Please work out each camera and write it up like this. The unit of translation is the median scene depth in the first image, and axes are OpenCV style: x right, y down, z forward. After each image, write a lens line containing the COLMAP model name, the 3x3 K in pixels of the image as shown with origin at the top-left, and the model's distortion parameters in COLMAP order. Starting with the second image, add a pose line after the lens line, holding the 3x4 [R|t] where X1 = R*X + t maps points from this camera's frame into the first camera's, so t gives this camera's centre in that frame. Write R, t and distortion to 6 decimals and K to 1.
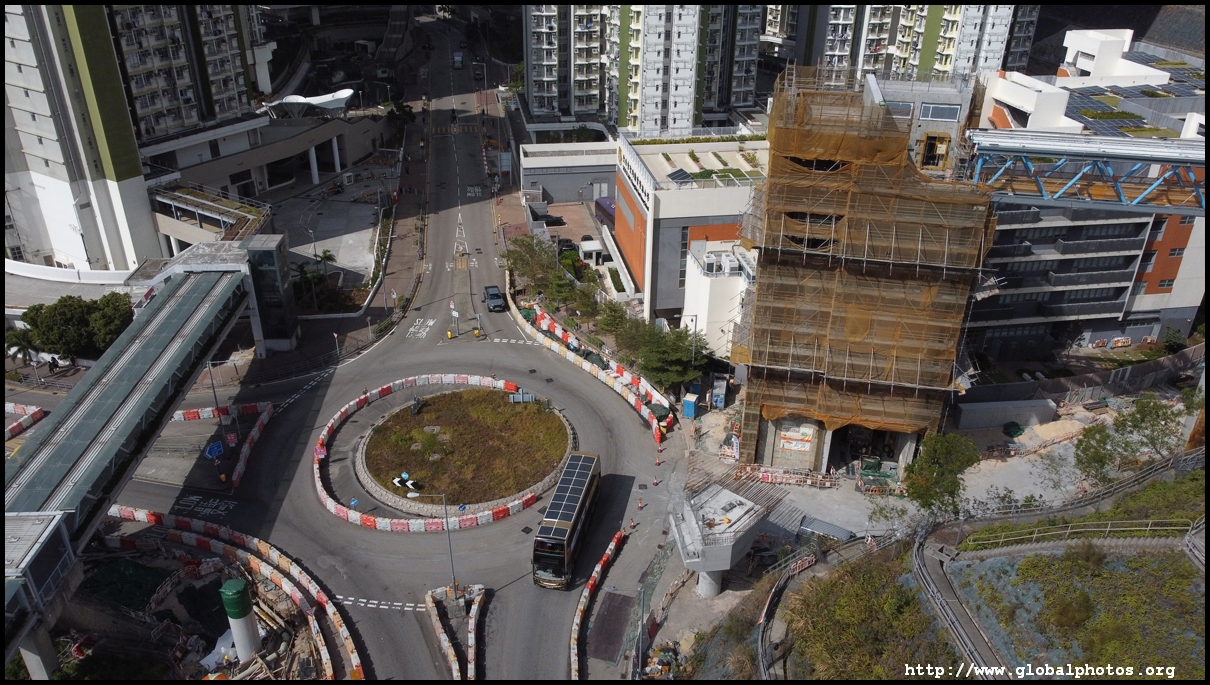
lens RADIAL K [[905.1, 0, 602.4], [0, 905.1, 340.3], [0, 0, 1]] dist [0.002046, -0.001296]
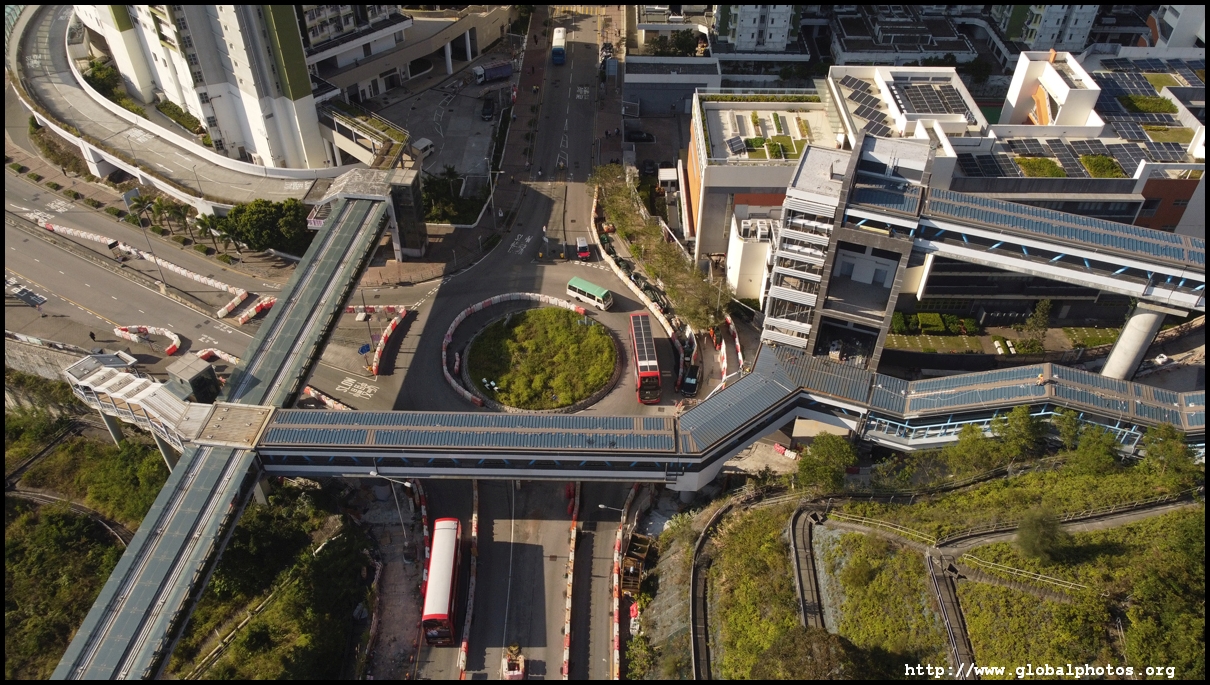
lens RADIAL K [[905.1, 0, 602.4], [0, 905.1, 340.3], [0, 0, 1]] dist [0.002046, -0.001296]
pose [[0.985282, 0.111476, -0.129588, 0.086800], [-0.077881, 0.967592, 0.240207, -0.185595], [0.152166, -0.226579, 0.962033, -0.218952]]
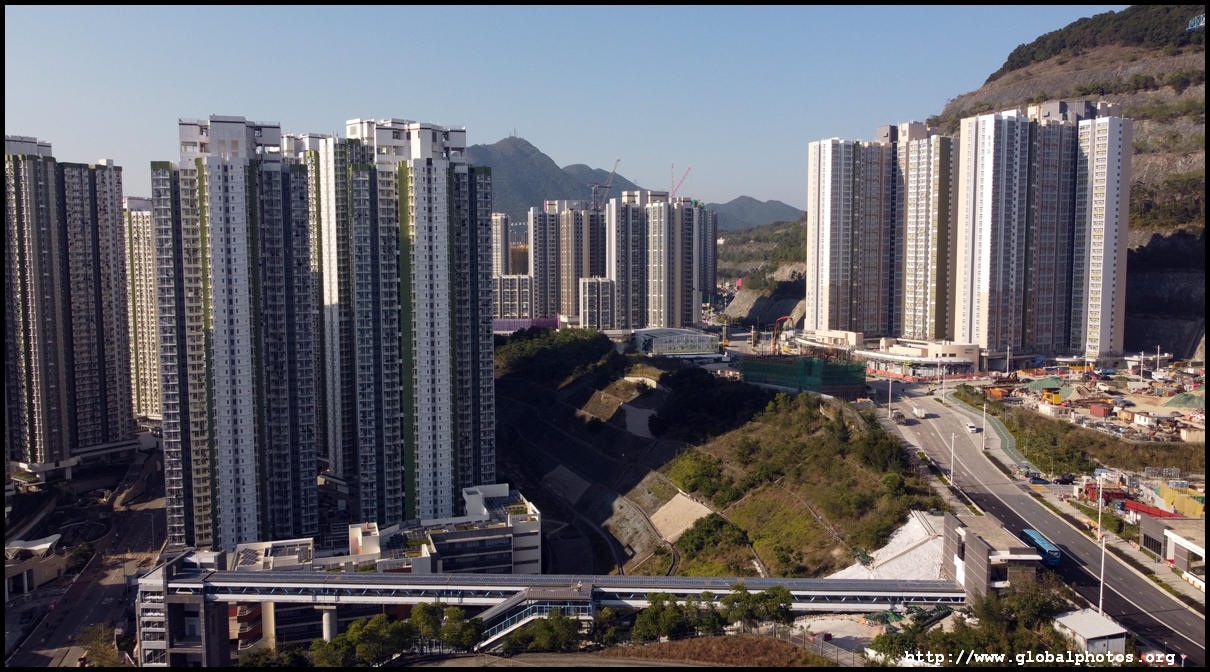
lens RADIAL K [[924.4, 0, 600.2], [0, 924.4, 336.2], [0, 0, 1]] dist [0.004552, -0.008730]
pose [[0.990737, -0.027279, 0.133026, 0.705438], [0.077722, 0.917204, -0.390764, 0.158533], [-0.111352, 0.397483, 0.910828, -1.075799]]
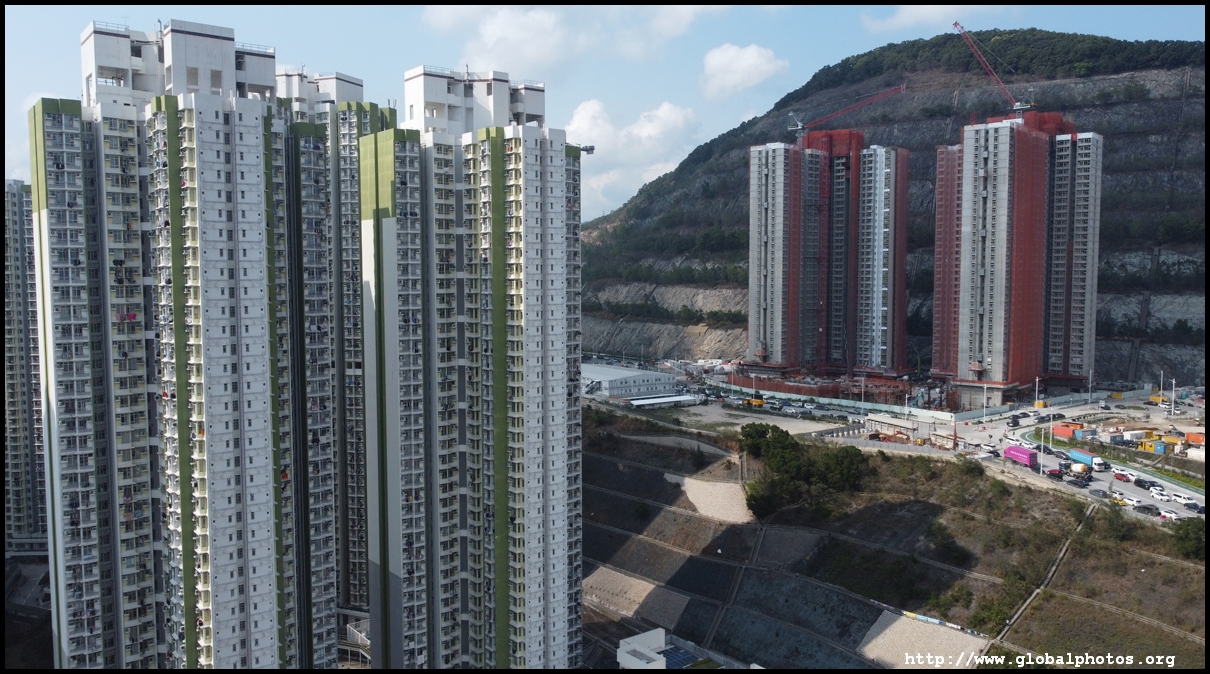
lens RADIAL K [[924.4, 0, 600.2], [0, 924.4, 337.2], [0, 0, 1]] dist [0.004552, -0.008730]
pose [[0.876475, -0.047170, 0.479131, -0.060264], [0.237989, 0.907547, -0.346005, -0.387252], [-0.418513, 0.417293, 0.806668, -0.125118]]
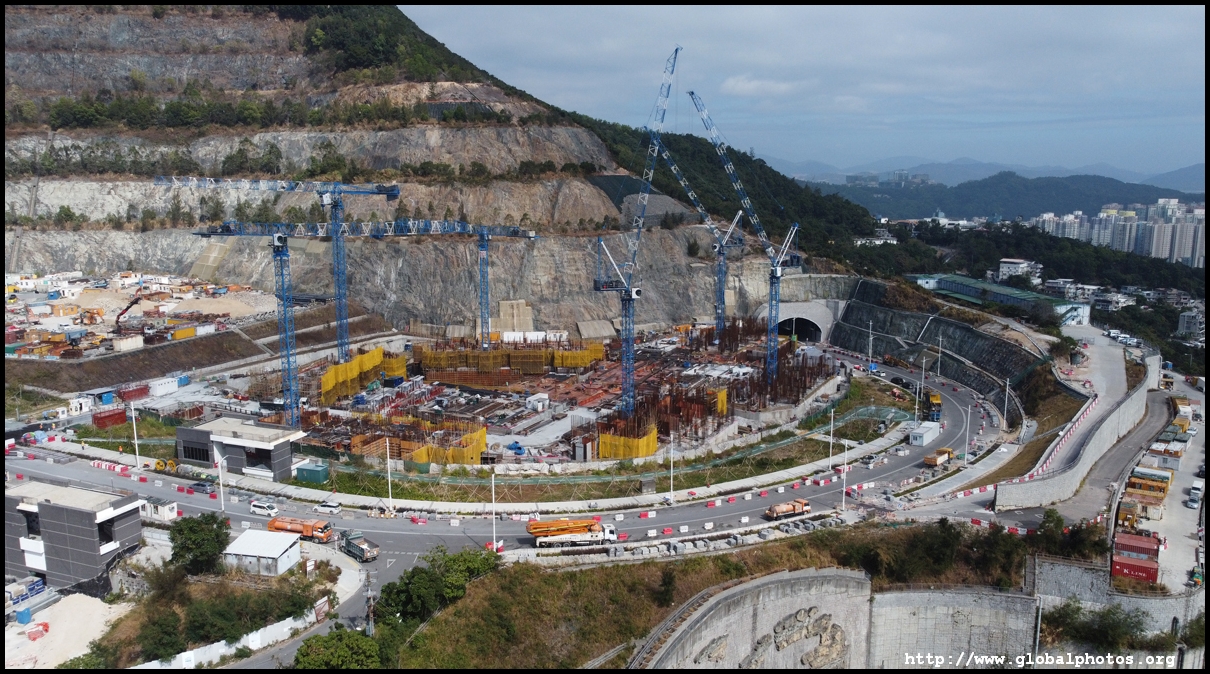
lens RADIAL K [[924.4, 0, 600.2], [0, 924.4, 337.2], [0, 0, 1]] dist [0.004552, -0.008730]
pose [[0.193352, -0.196017, 0.961349, 0.504119], [0.469315, 0.878947, 0.084824, -0.040662], [-0.861602, 0.434775, 0.261940, -0.697260]]
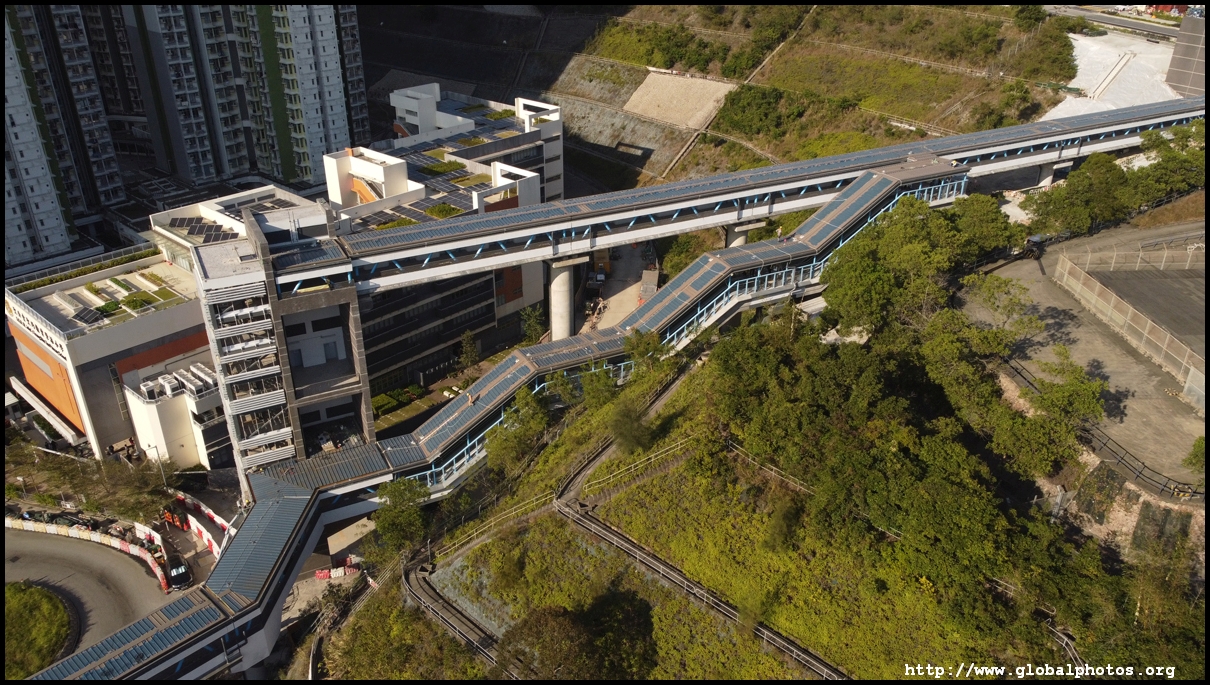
lens RADIAL K [[905.1, 0, 602.4], [0, 905.1, 340.3], [0, 0, 1]] dist [0.002046, -0.001296]
pose [[0.780954, -0.294444, 0.550830, -0.027854], [0.301119, 0.950142, 0.080977, -0.057129], [-0.547210, 0.102626, 0.830680, -0.144427]]
